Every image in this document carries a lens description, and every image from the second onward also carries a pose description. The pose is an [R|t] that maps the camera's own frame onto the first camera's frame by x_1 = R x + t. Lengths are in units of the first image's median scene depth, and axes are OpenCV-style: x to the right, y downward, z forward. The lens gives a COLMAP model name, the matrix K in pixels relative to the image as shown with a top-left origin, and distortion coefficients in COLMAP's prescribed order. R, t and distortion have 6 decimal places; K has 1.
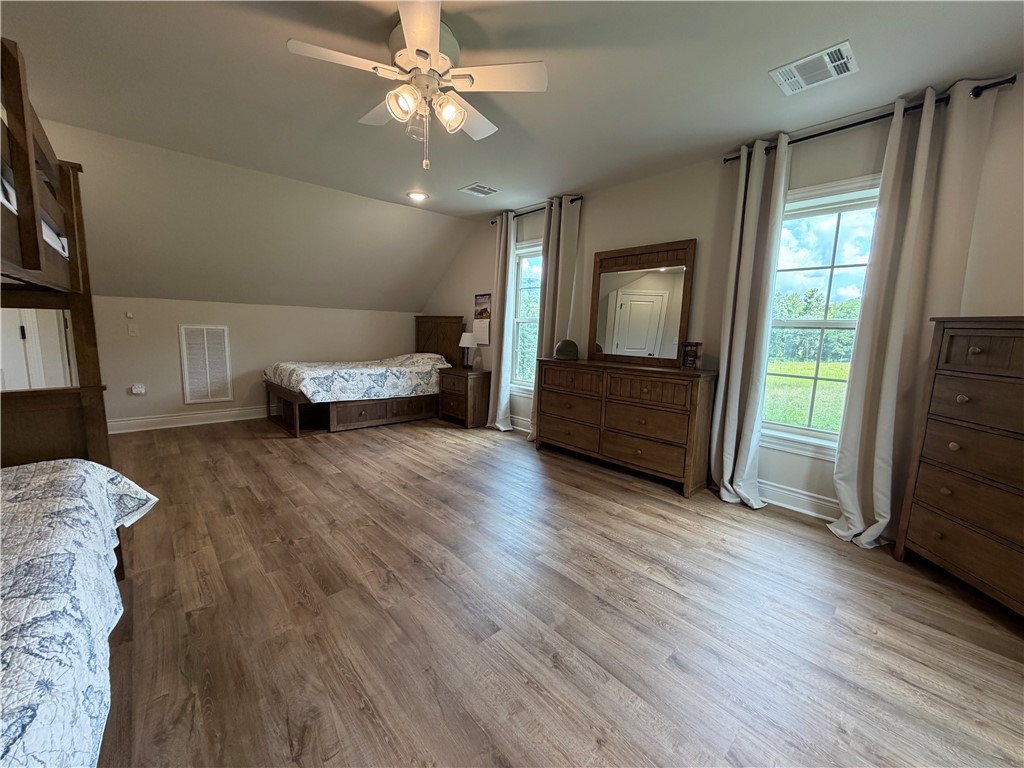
lens RADIAL K [[411.7, 0, 509.1], [0, 411.7, 381.8], [0, 0, 1]] dist [-0.000931, -0.000022]
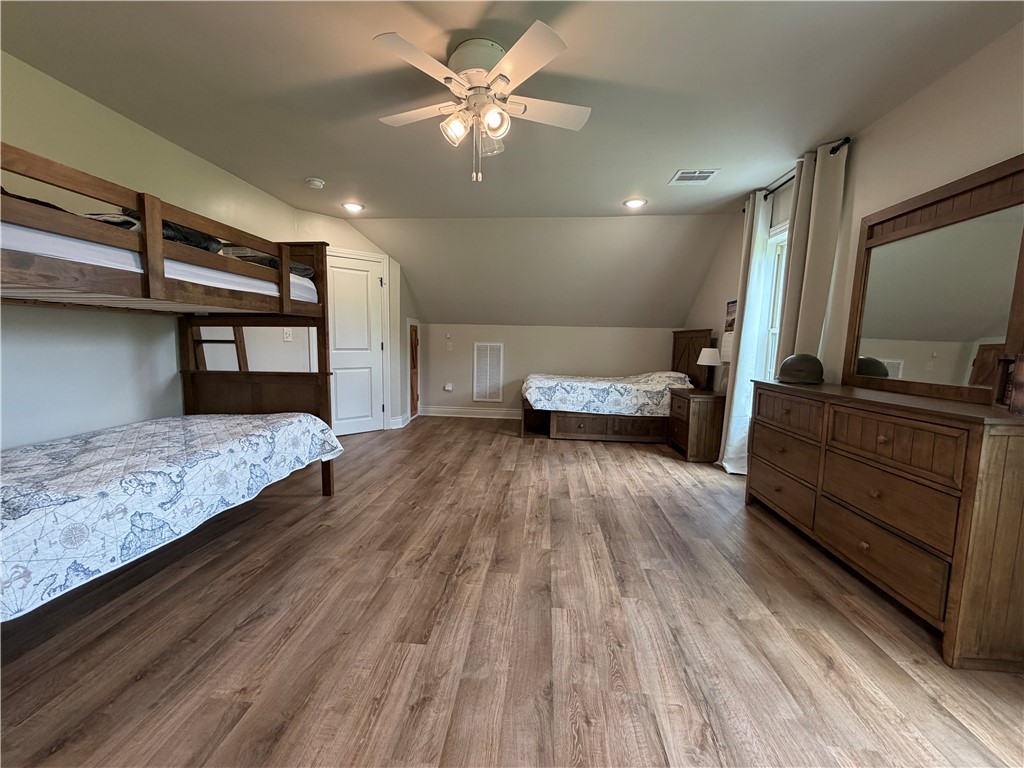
lens RADIAL K [[411.7, 0, 509.1], [0, 411.7, 381.8], [0, 0, 1]] dist [-0.000931, -0.000022]
pose [[0.674841, 0.054014, -0.735984, 0.315247], [-0.096447, 0.995219, -0.015396, 0.000746], [0.731634, 0.081374, 0.676824, 0.187257]]
